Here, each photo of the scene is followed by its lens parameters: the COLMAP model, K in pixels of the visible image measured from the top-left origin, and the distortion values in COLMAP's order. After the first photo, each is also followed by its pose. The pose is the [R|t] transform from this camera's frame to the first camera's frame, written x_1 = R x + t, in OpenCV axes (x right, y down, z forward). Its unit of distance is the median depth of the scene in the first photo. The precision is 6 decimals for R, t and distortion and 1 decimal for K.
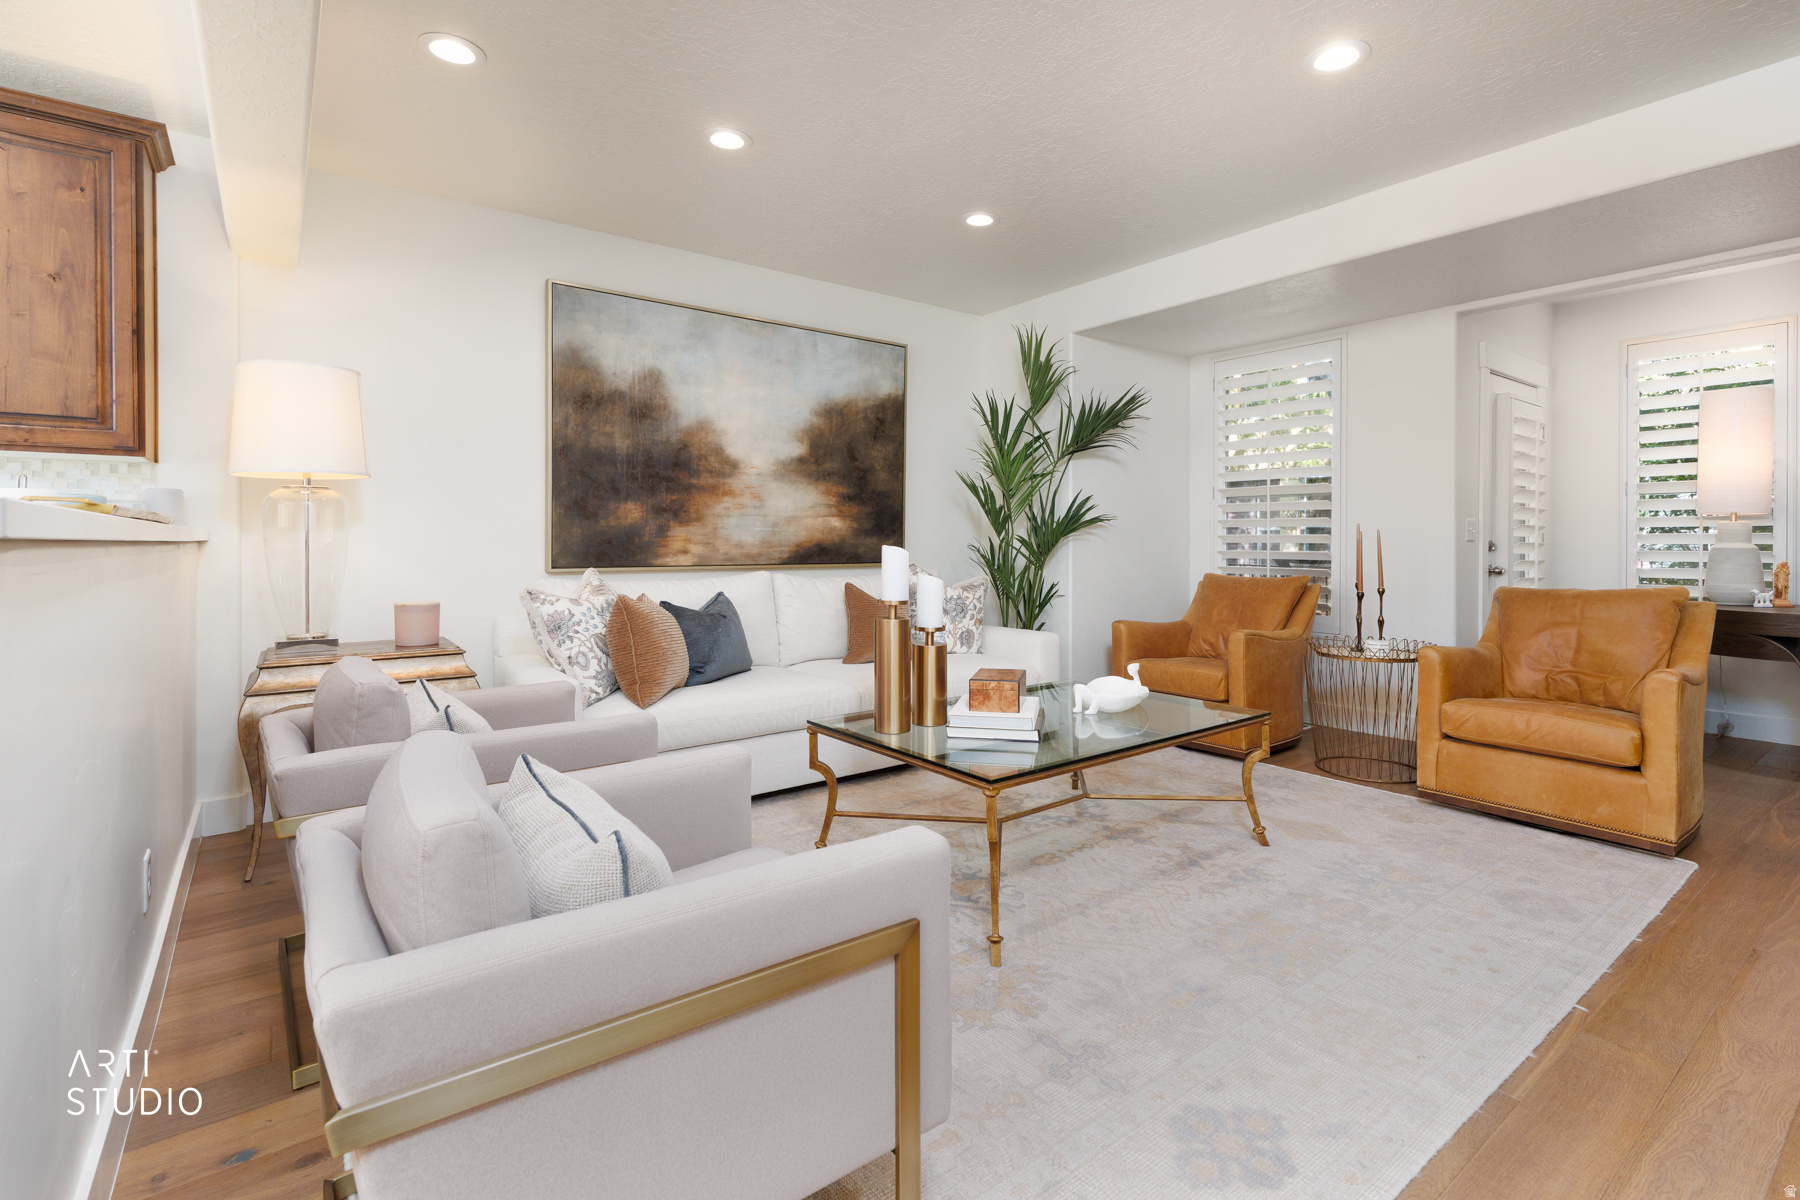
lens RADIAL K [[819.5, 0, 911.7], [0, 819.5, 544.3], [0, 0, 1]] dist [0.003455, 0.000473]
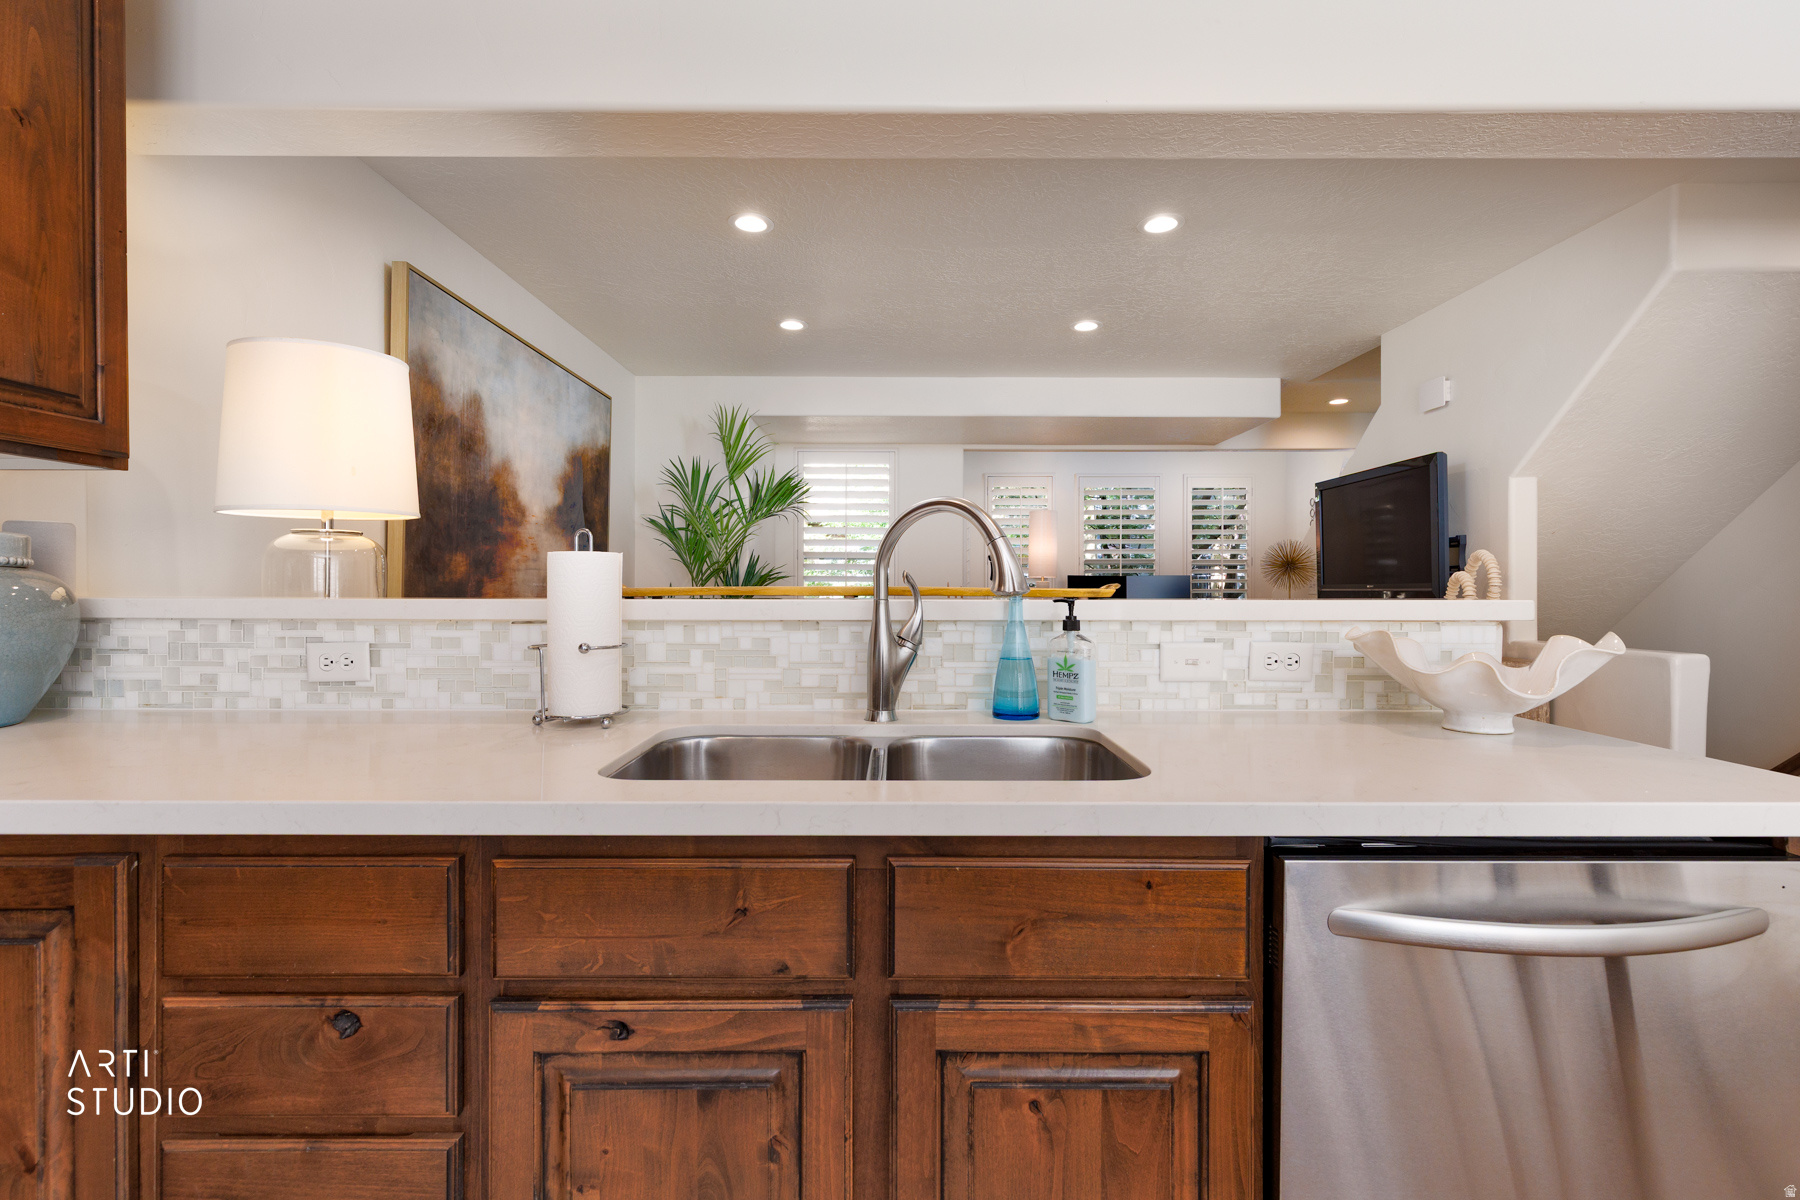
lens RADIAL K [[815.5, 0, 898.2], [0, 815.5, 590.7], [0, 0, 1]] dist [0.002129, -0.000217]
pose [[0.600659, -0.005796, 0.799484, -0.693676], [0.002043, 0.999982, 0.005715, -0.016796], [-0.799503, -0.001799, 0.600660, 0.152159]]
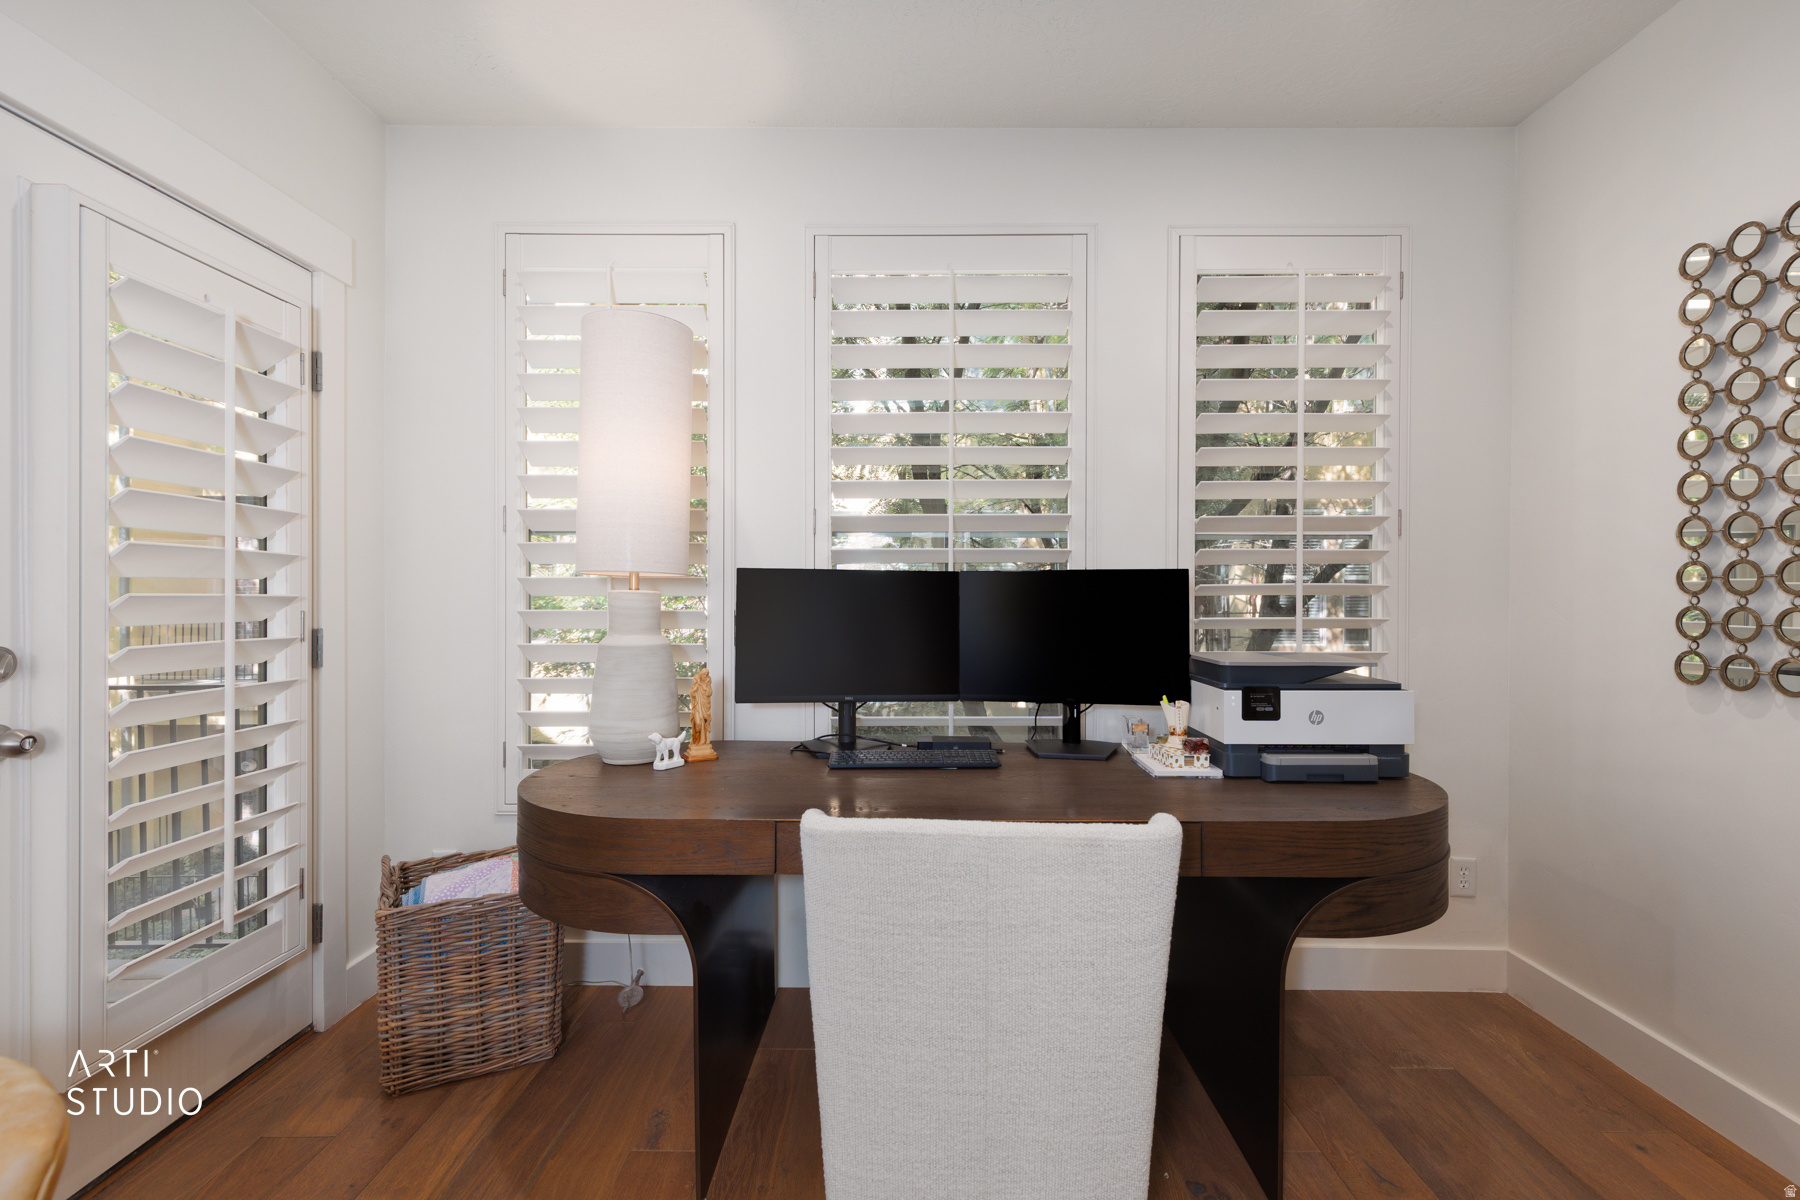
lens RADIAL K [[815.5, 0, 898.2], [0, 815.5, 590.7], [0, 0, 1]] dist [0.002129, -0.000217]
pose [[0.608173, 0.002240, 0.793802, 0.708103], [-0.004558, 0.999989, 0.000671, -0.025051], [-0.793792, -0.004026, 0.608176, 0.580397]]
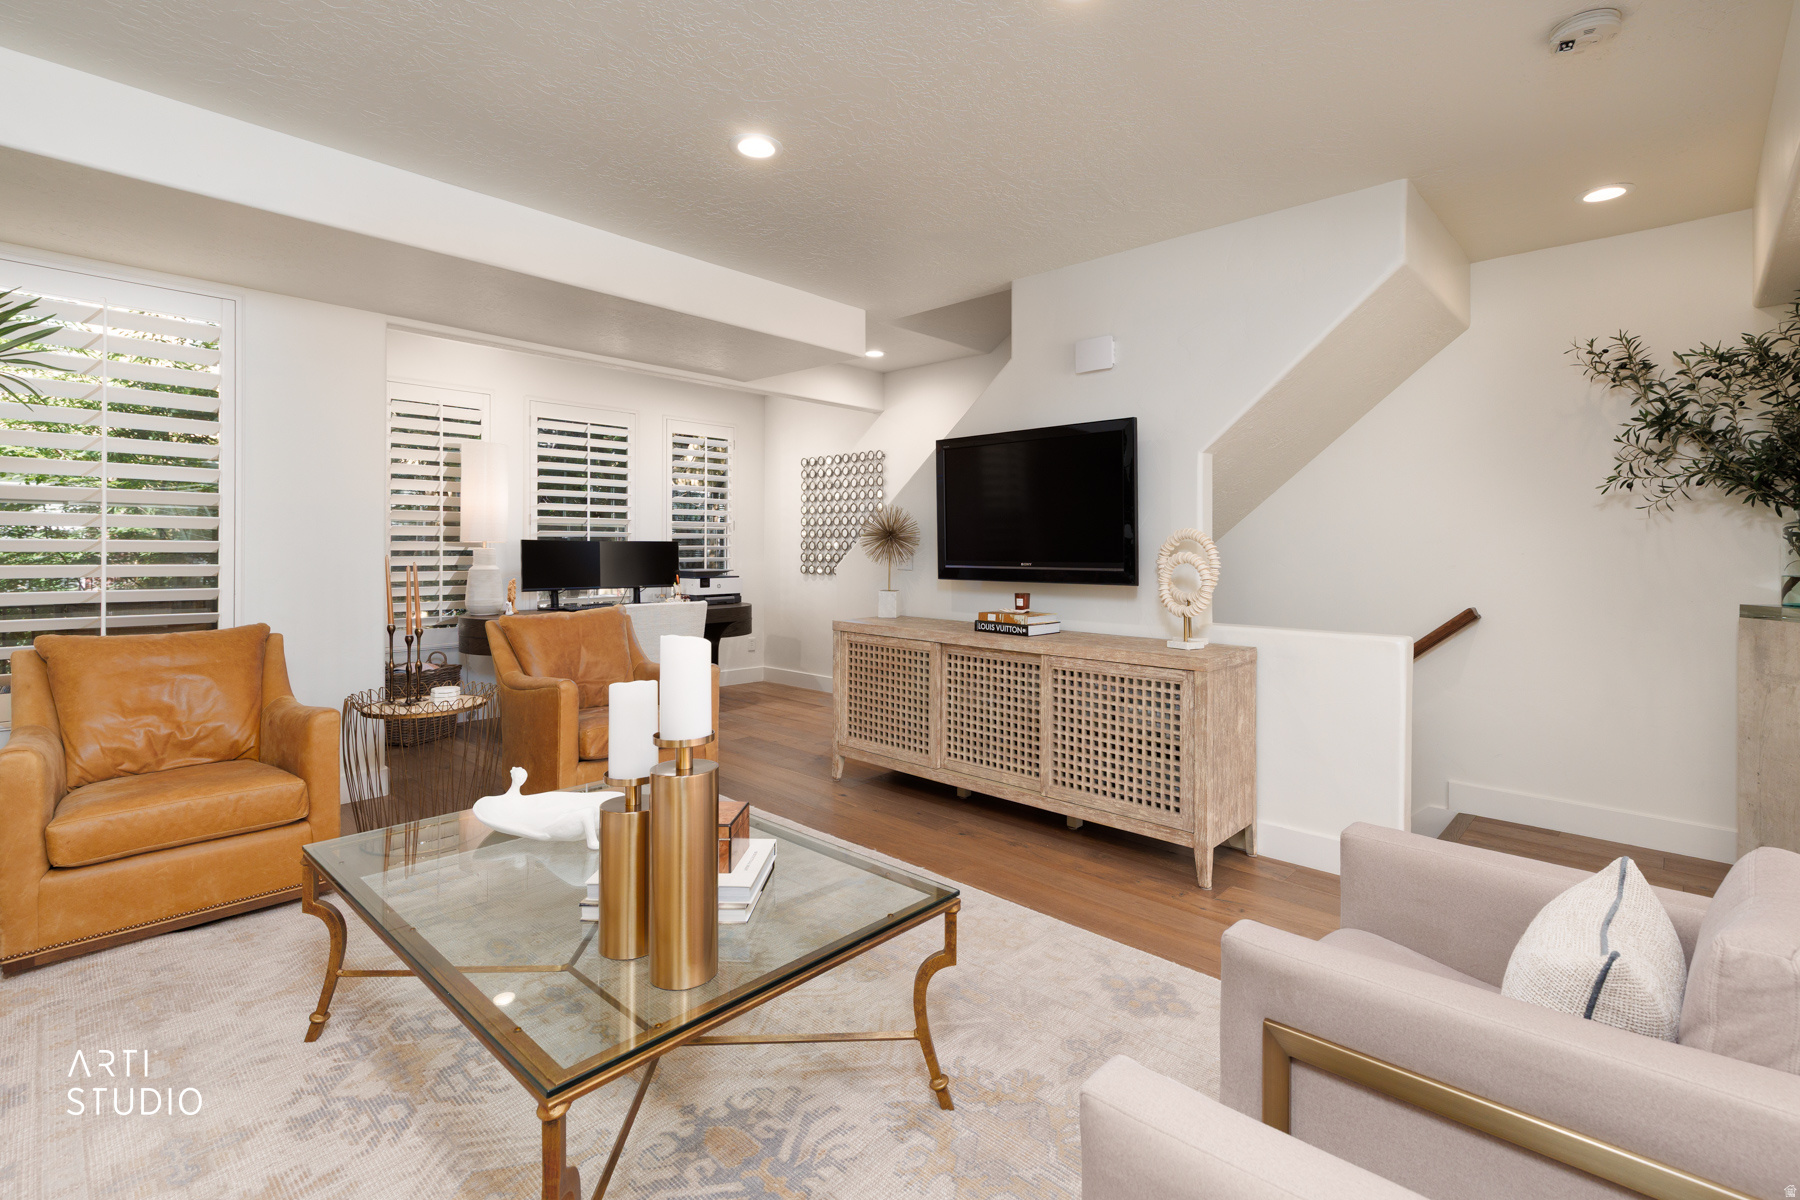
lens RADIAL K [[819.5, 0, 911.7], [0, 819.5, 544.3], [0, 0, 1]] dist [0.003455, 0.000473]
pose [[-0.173729, -0.003727, 0.984786, -0.386827], [-0.004538, 0.999985, 0.002984, -0.040160], [-0.984783, -0.003950, -0.173743, 0.581758]]
